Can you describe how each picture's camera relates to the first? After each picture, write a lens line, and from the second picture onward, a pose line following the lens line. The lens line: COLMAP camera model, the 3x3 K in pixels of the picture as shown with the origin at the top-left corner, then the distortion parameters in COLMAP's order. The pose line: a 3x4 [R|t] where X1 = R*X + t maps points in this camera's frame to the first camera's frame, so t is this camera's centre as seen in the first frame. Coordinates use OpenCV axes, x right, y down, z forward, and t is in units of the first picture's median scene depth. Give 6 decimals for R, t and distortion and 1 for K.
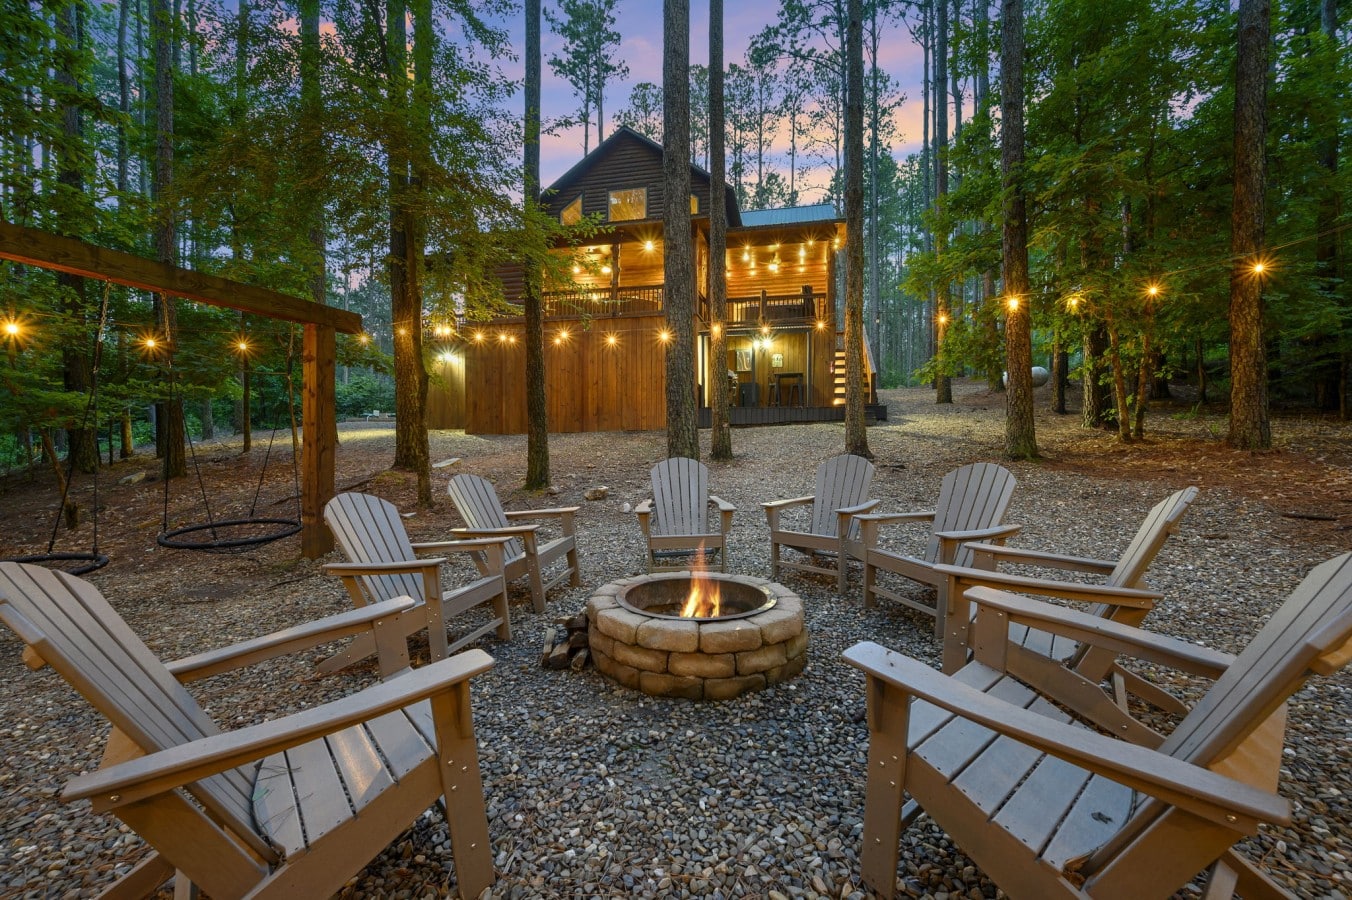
lens RADIAL K [[529.4, 0, 674.6], [0, 529.4, 449.5], [0, 0, 1]] dist [0.000373, 0.000413]
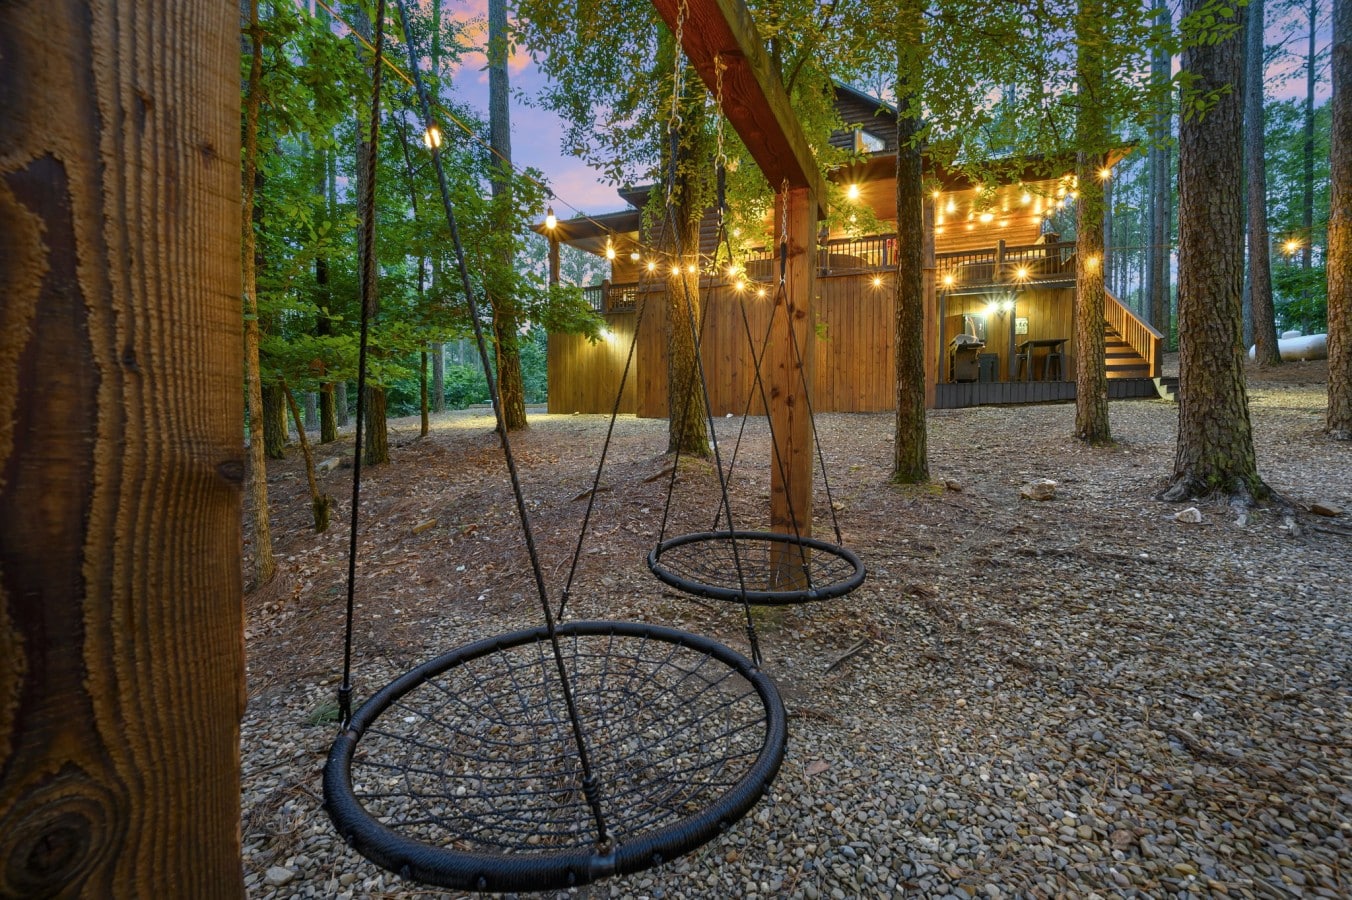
lens RADIAL K [[529.4, 0, 677.6], [0, 529.4, 452.9], [0, 0, 1]] dist [0.000373, 0.000413]
pose [[0.994420, 0.004320, -0.105404, -0.253675], [-0.002161, 0.999786, 0.020587, 0.011330], [0.105471, -0.020244, 0.994216, 0.138632]]
